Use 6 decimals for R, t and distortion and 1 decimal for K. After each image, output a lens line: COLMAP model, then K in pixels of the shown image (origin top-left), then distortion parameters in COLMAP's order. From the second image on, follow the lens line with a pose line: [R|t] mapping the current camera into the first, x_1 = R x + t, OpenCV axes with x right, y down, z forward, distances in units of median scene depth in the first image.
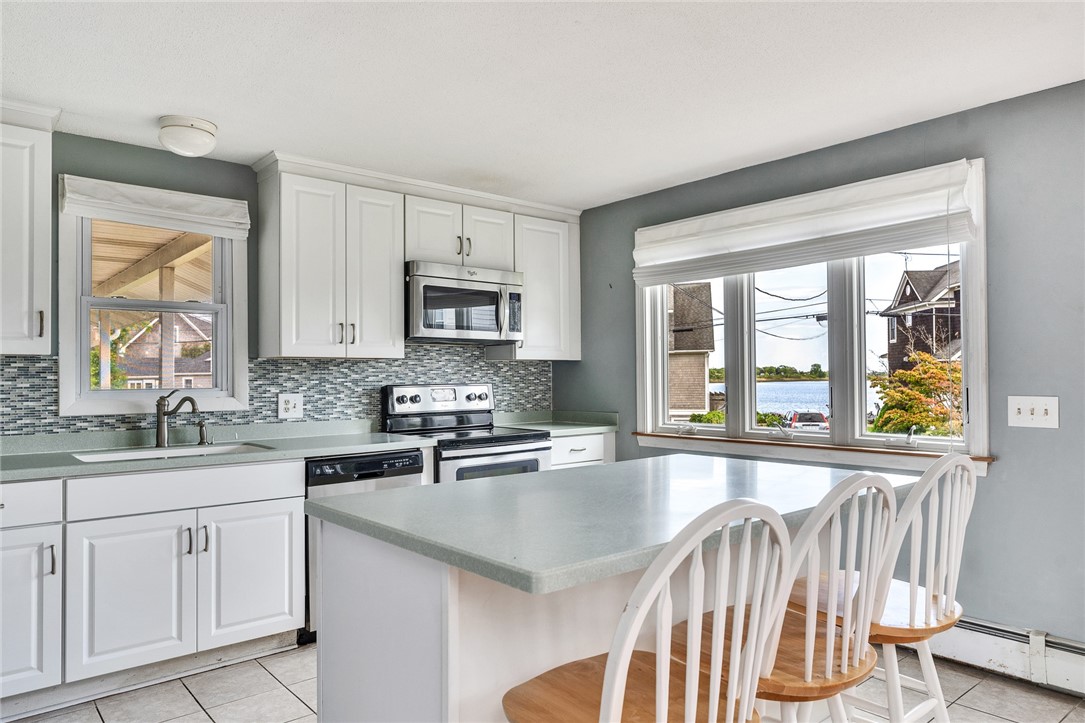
lens RADIAL K [[716.7, 0, 542.2], [0, 716.7, 365.4], [0, 0, 1]] dist [0.001230, -0.000950]
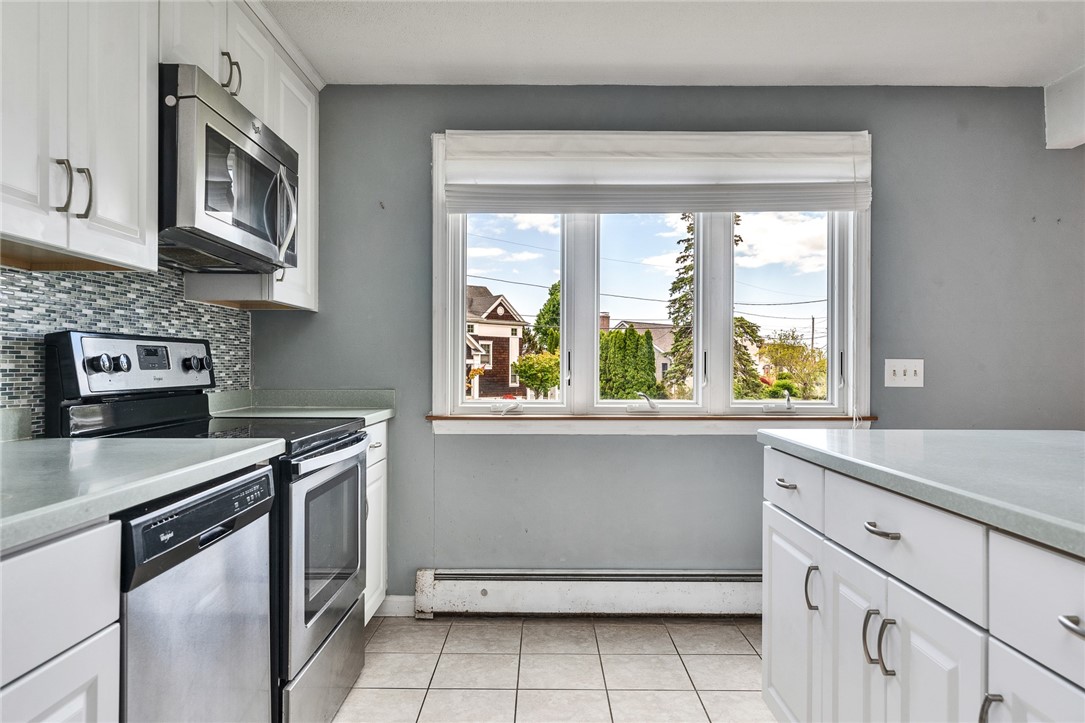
lens RADIAL K [[716.7, 0, 543.3], [0, 716.7, 366.6], [0, 0, 1]] dist [0.001230, -0.000950]
pose [[0.649737, 0.009287, 0.760102, -0.383792], [-0.019896, 0.999791, 0.004792, 0.044234], [-0.759899, -0.018236, 0.649786, 0.513997]]
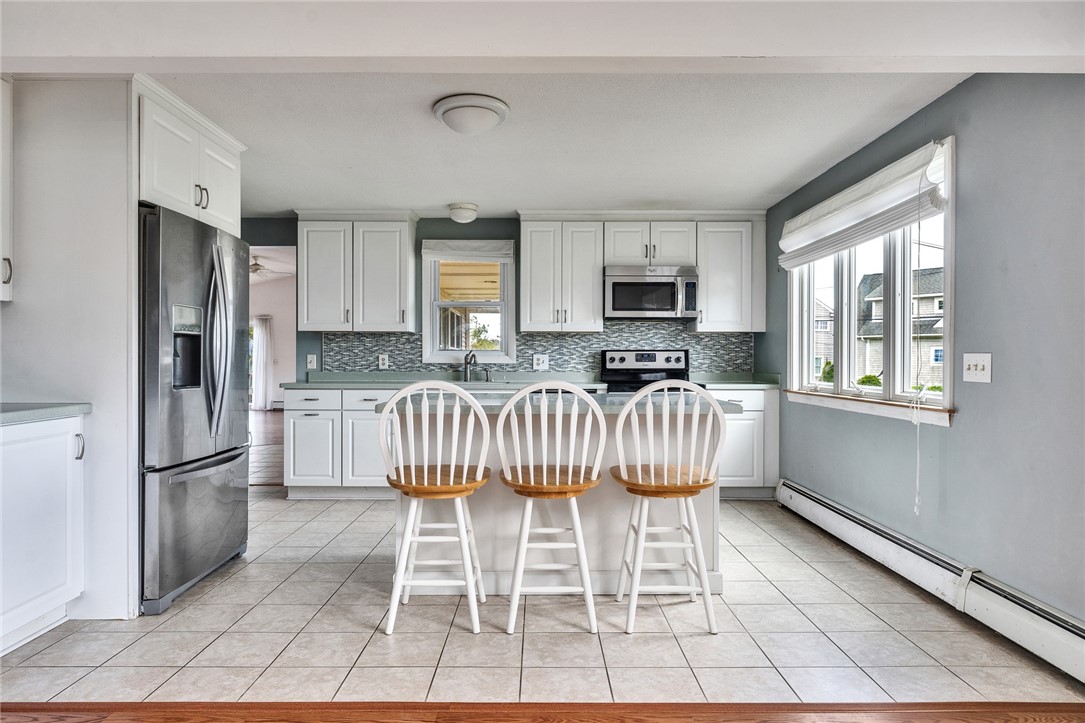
lens RADIAL K [[647.4, 0, 540.9], [0, 647.4, 362.4], [0, 0, 1]] dist [-0.010514, -0.000322]
pose [[0.763628, 0.012871, -0.645528, 0.589885], [0.001777, 0.999756, 0.022035, 0.024968], [0.645654, -0.017973, 0.763419, -0.121079]]
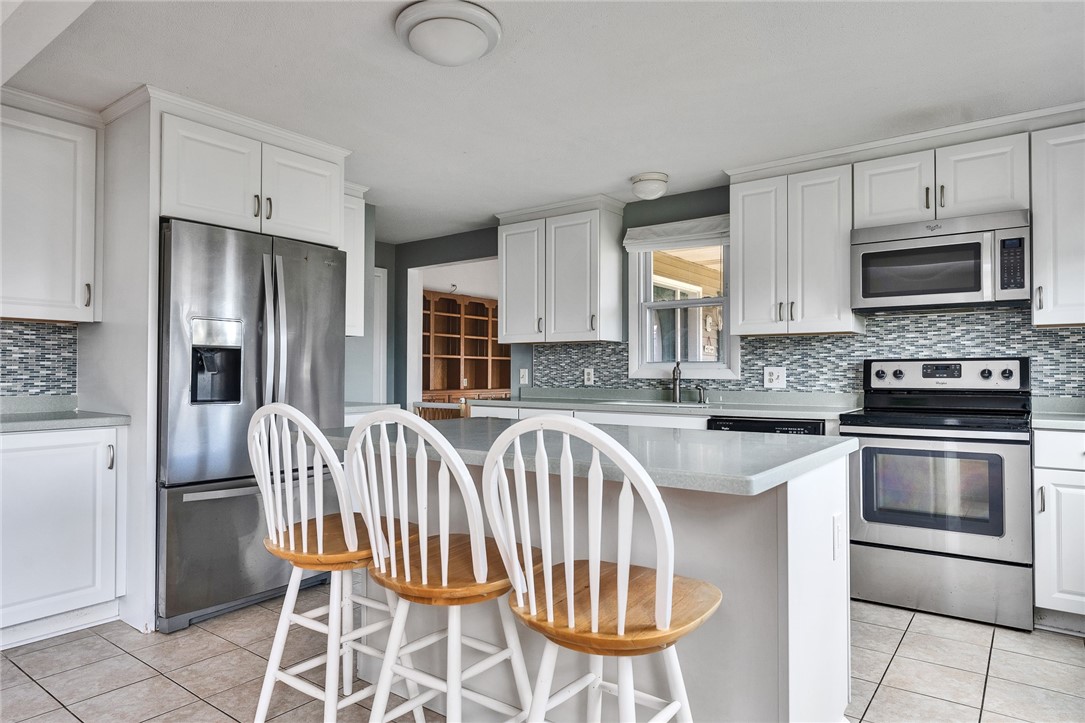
lens RADIAL K [[647.4, 0, 536.5], [0, 647.4, 364.3], [0, 0, 1]] dist [-0.010514, -0.000322]
pose [[0.216549, -0.004592, -0.976261, 0.579807], [0.011936, 0.999927, -0.002056, 0.032360], [0.976199, -0.011207, 0.216587, 0.389866]]
